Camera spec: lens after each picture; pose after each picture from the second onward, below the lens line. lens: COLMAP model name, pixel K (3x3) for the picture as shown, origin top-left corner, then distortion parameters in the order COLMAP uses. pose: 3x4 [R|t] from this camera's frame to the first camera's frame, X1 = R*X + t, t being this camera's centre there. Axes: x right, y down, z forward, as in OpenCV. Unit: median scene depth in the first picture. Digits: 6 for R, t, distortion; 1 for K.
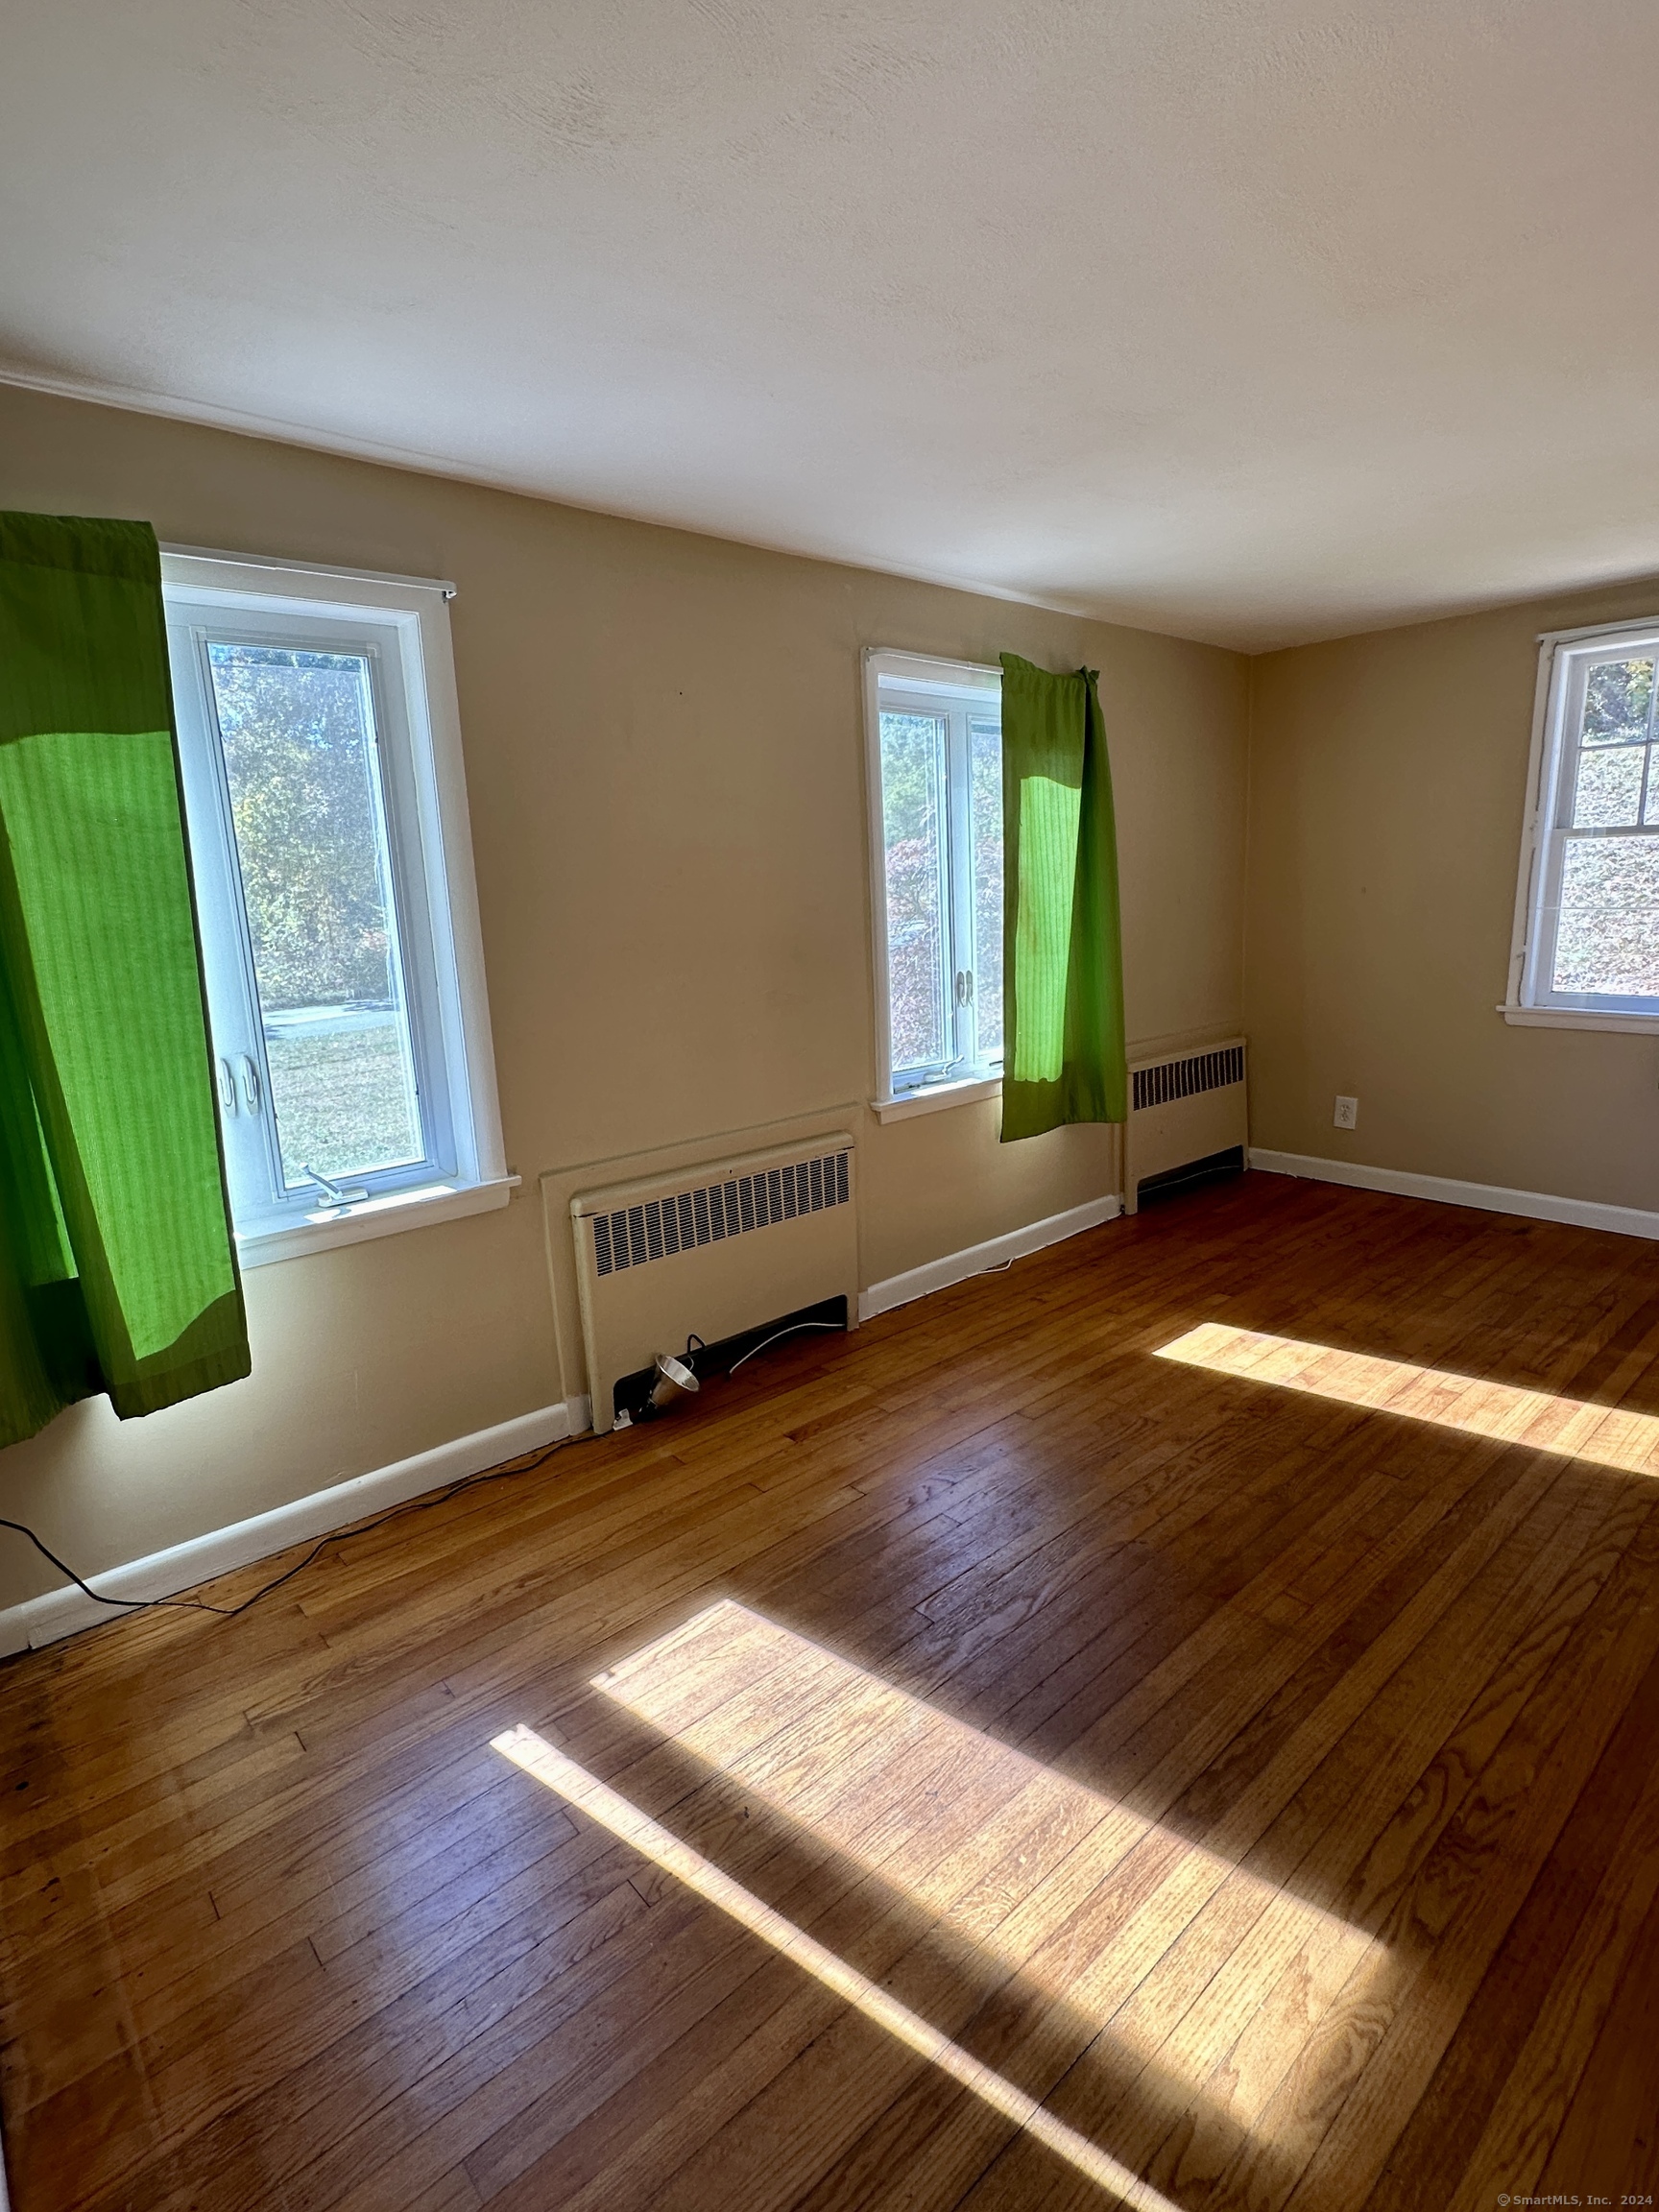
lens RADIAL K [[1066.6, 0, 818.1], [0, 1066.6, 1146.2], [0, 0, 1]] dist [0.003272, -0.008693]
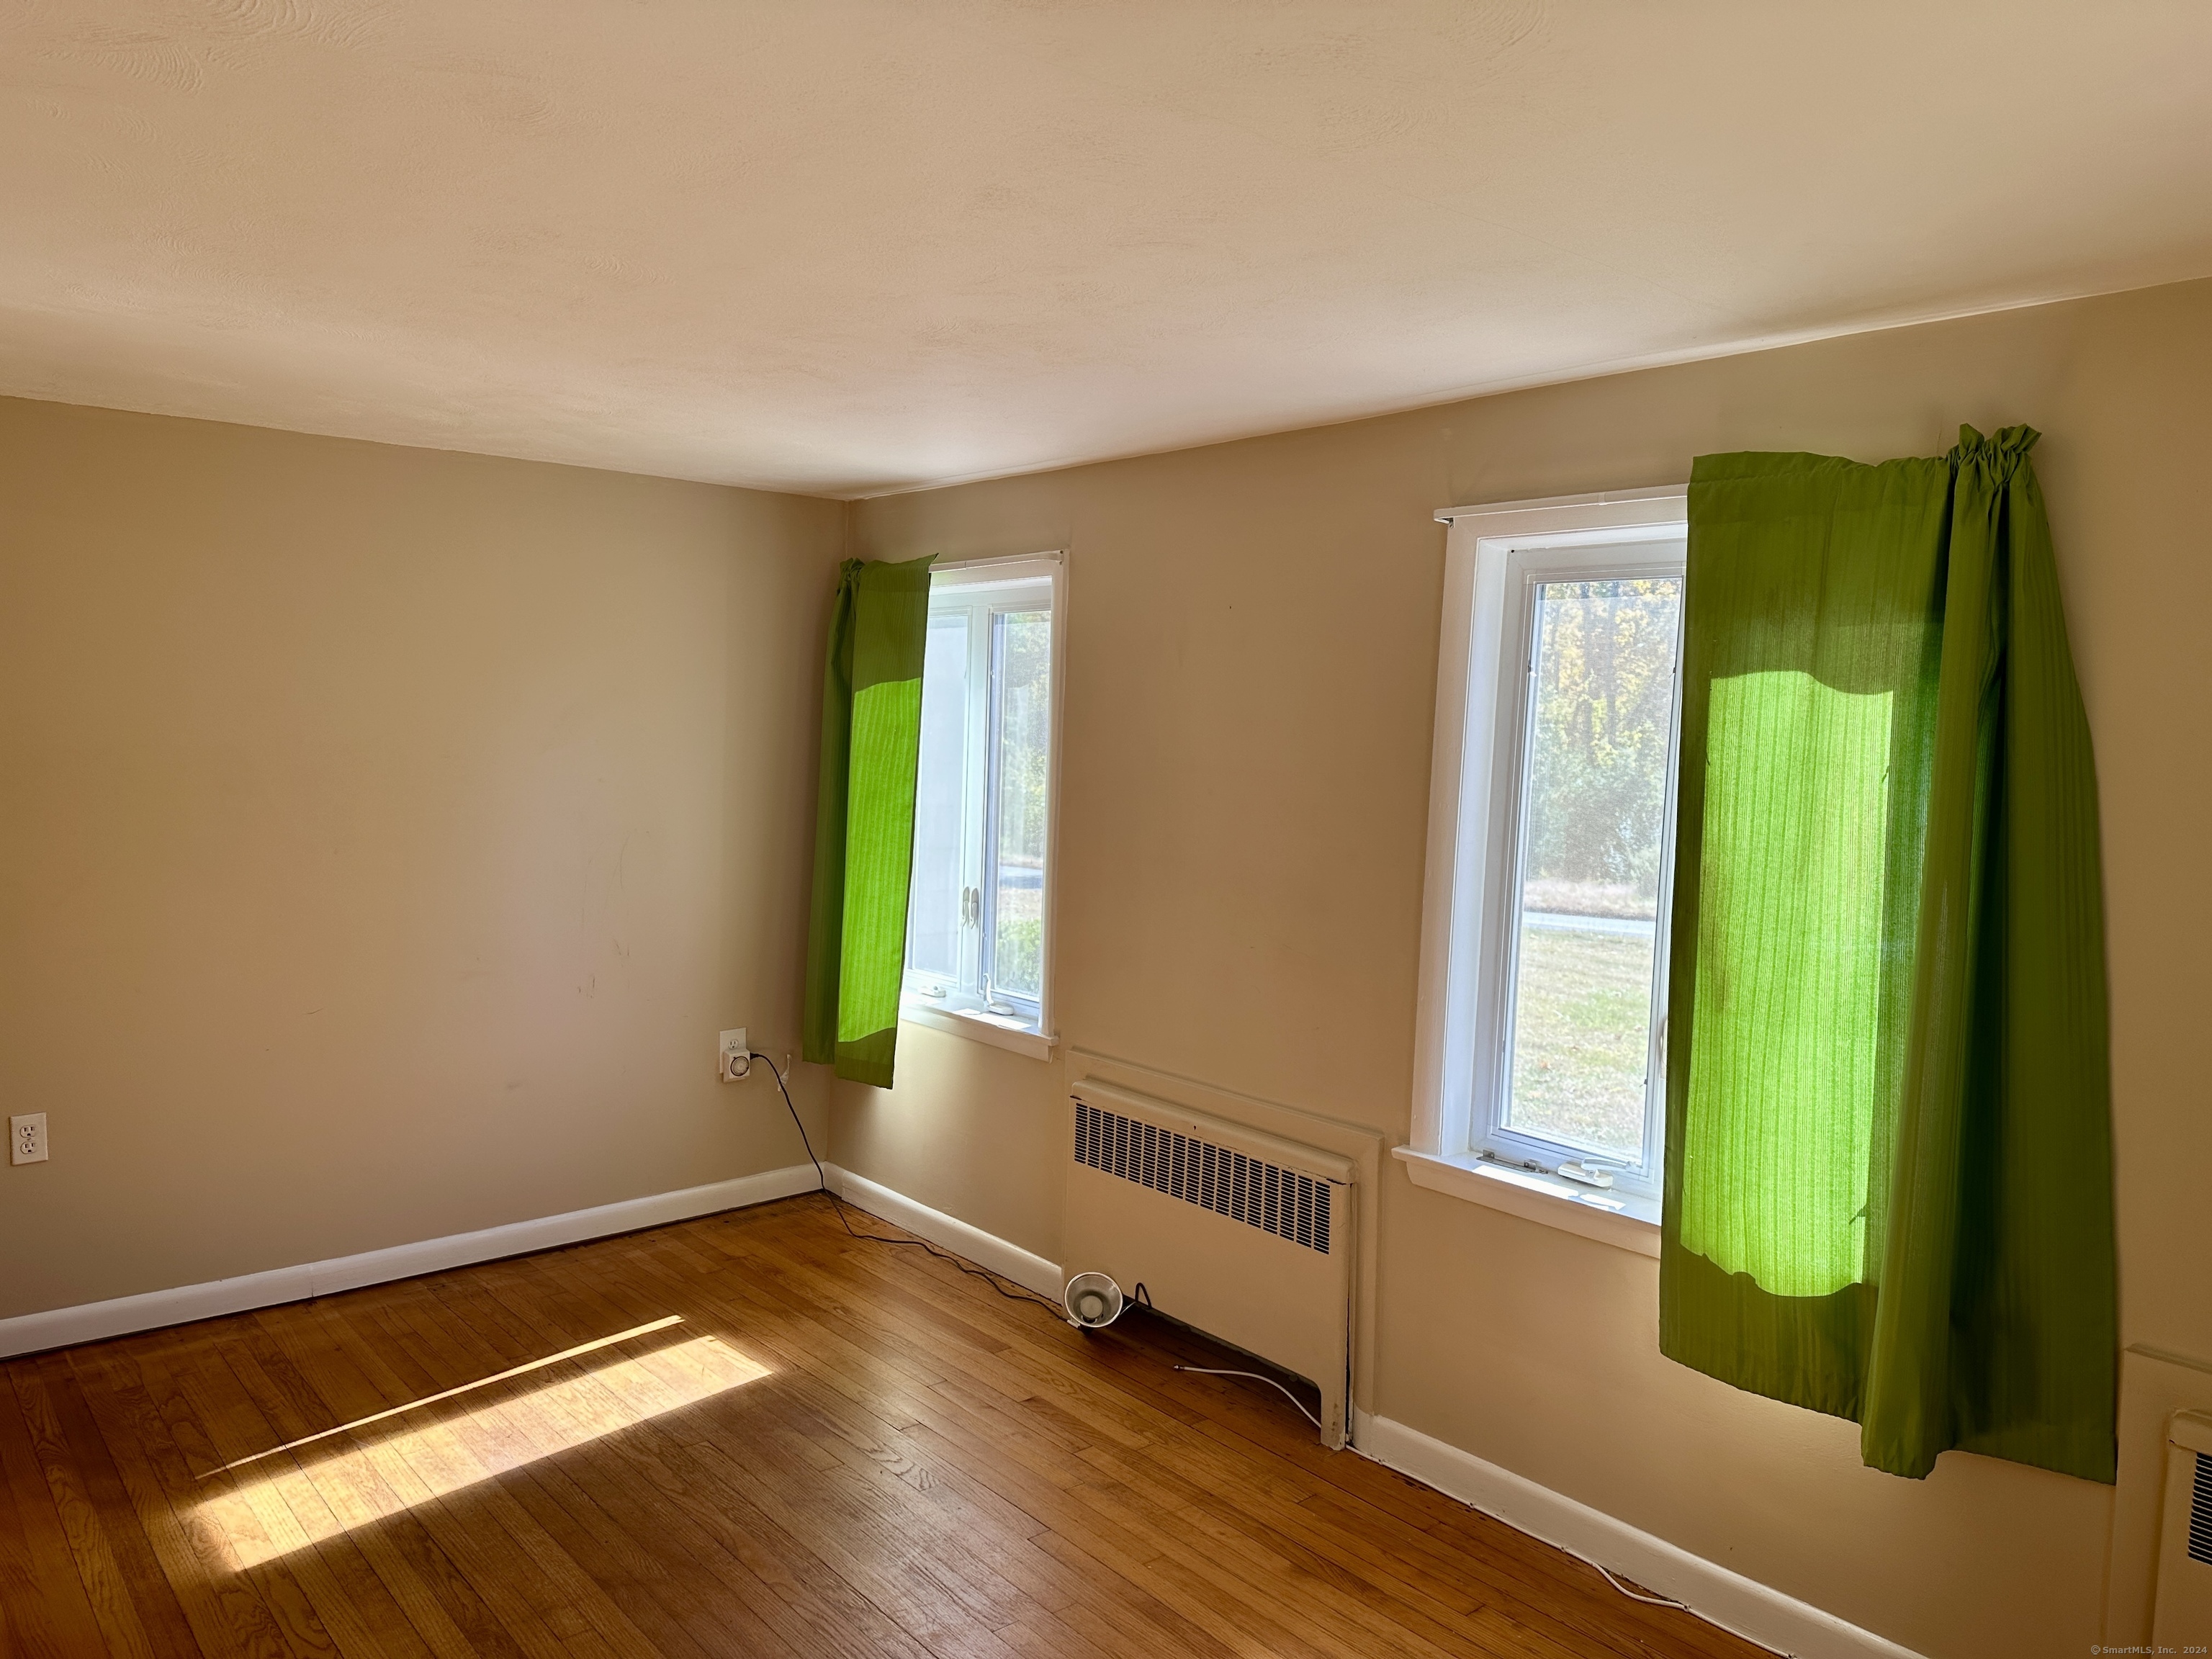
lens RADIAL K [[1571.7, 0, 1117.2], [0, 1571.7, 833.8], [0, 0, 1]] dist [0.040225, -0.038118]
pose [[-0.011396, 0.114194, -0.993393, 1.118392], [-0.262683, 0.958223, 0.113164, -0.320389], [0.964815, 0.262237, 0.019077, 0.821654]]
